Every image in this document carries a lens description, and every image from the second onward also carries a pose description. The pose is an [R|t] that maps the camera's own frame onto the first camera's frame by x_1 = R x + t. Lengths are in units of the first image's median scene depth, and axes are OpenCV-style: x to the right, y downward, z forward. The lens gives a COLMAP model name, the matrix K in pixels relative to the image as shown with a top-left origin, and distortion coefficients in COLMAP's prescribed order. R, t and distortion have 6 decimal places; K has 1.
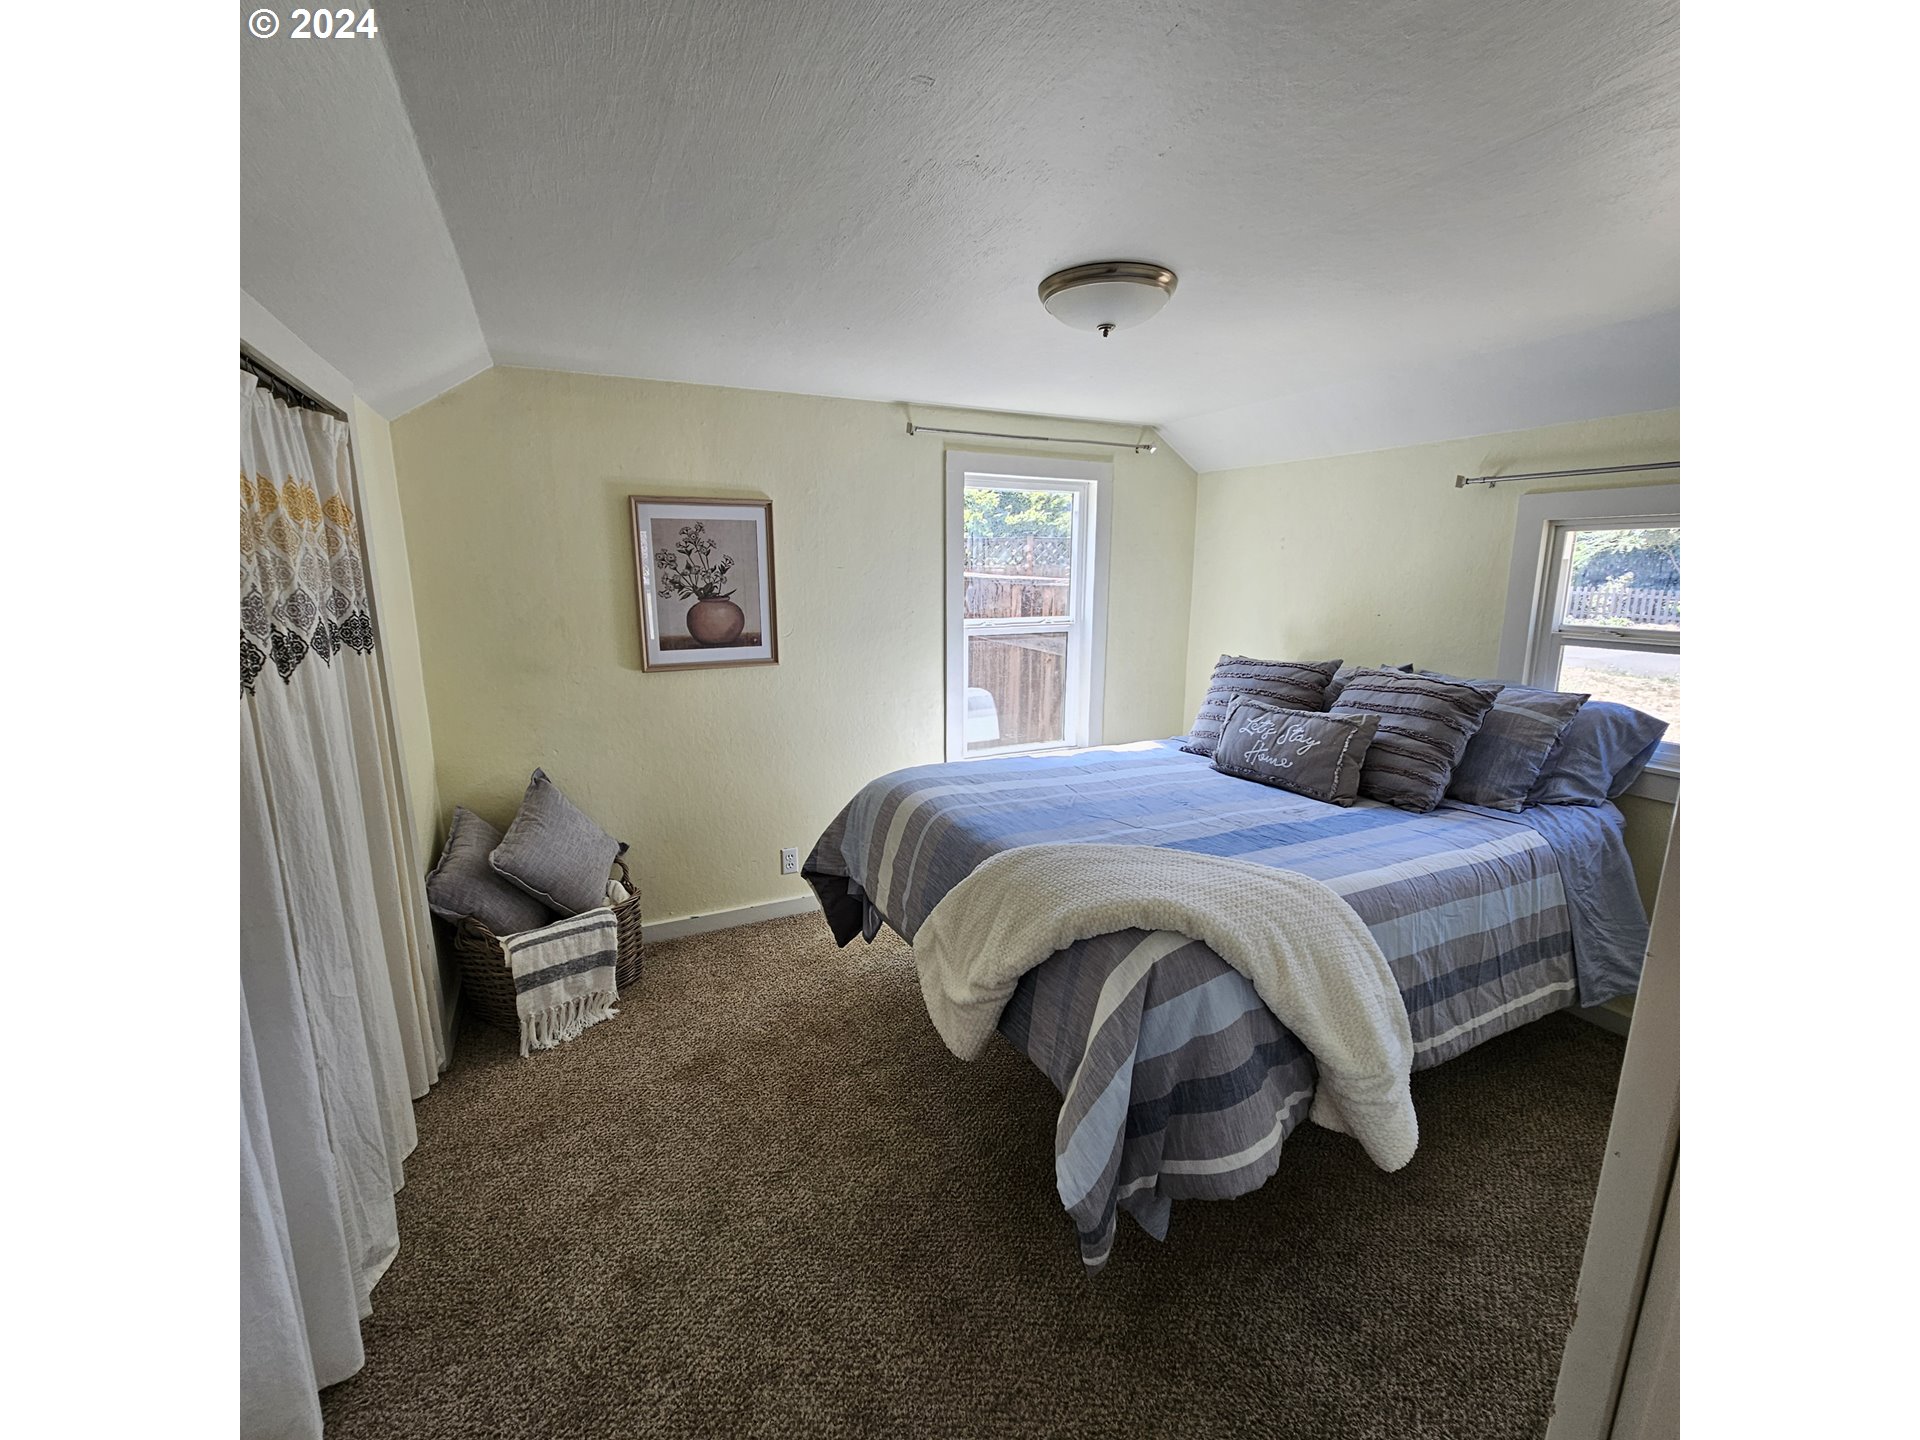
lens RADIAL K [[785.0, 0, 949.0], [0, 785.0, 723.6], [0, 0, 1]] dist [0.000614, -0.003085]
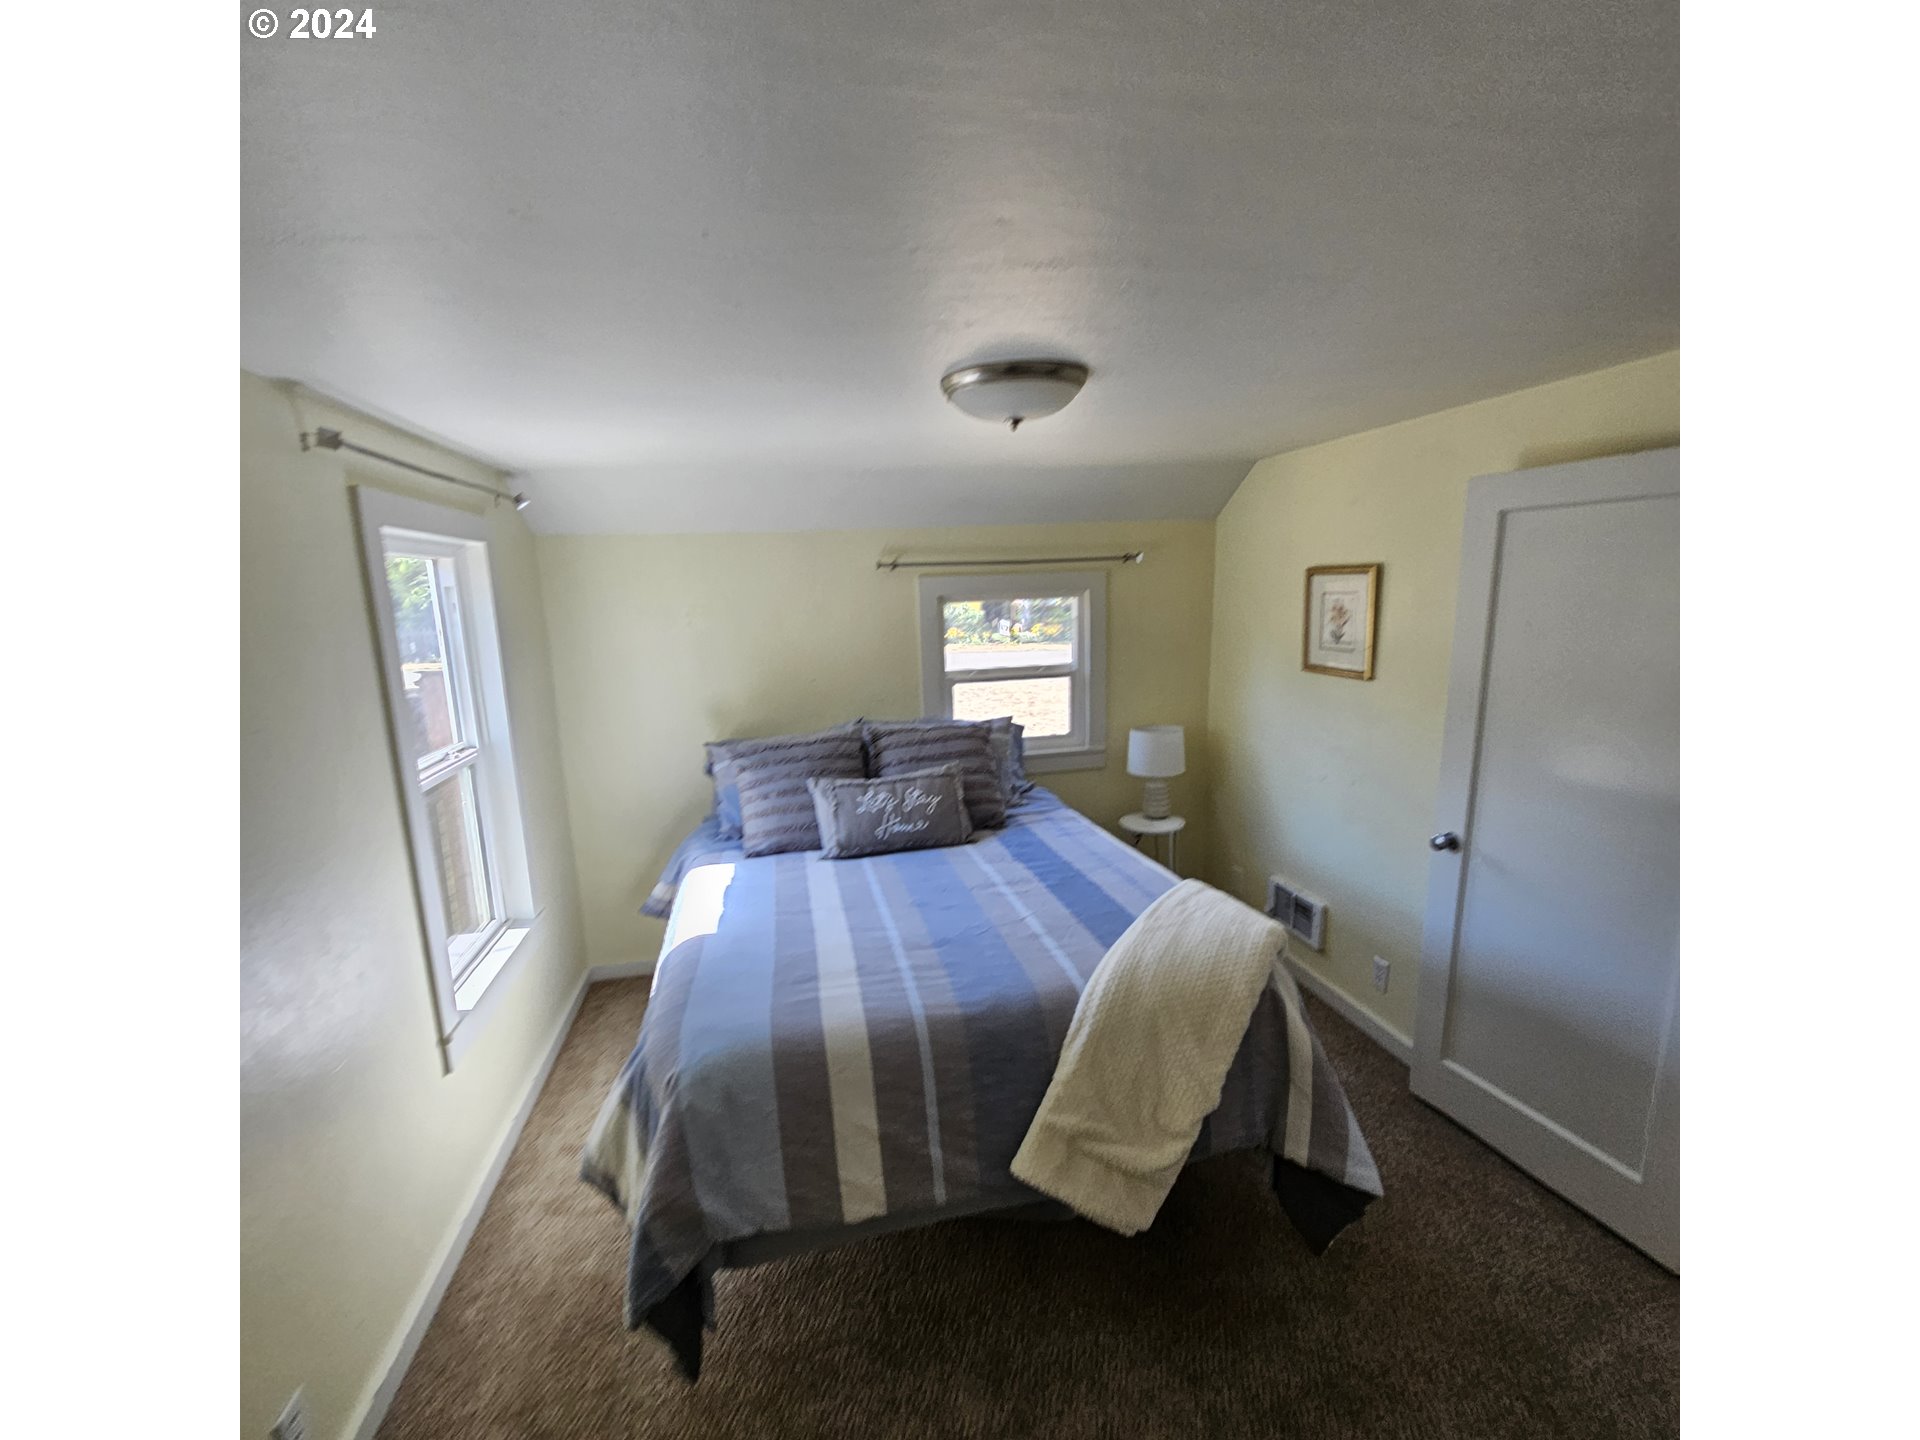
lens RADIAL K [[800.5, 0, 937.8], [0, 800.5, 742.3], [0, 0, 1]] dist [0.000192, -0.000112]
pose [[0.258641, -0.200820, 0.944868, -0.580784], [0.229528, 0.962914, 0.141826, -0.209575], [-0.938308, 0.180191, 0.295143, 0.629749]]
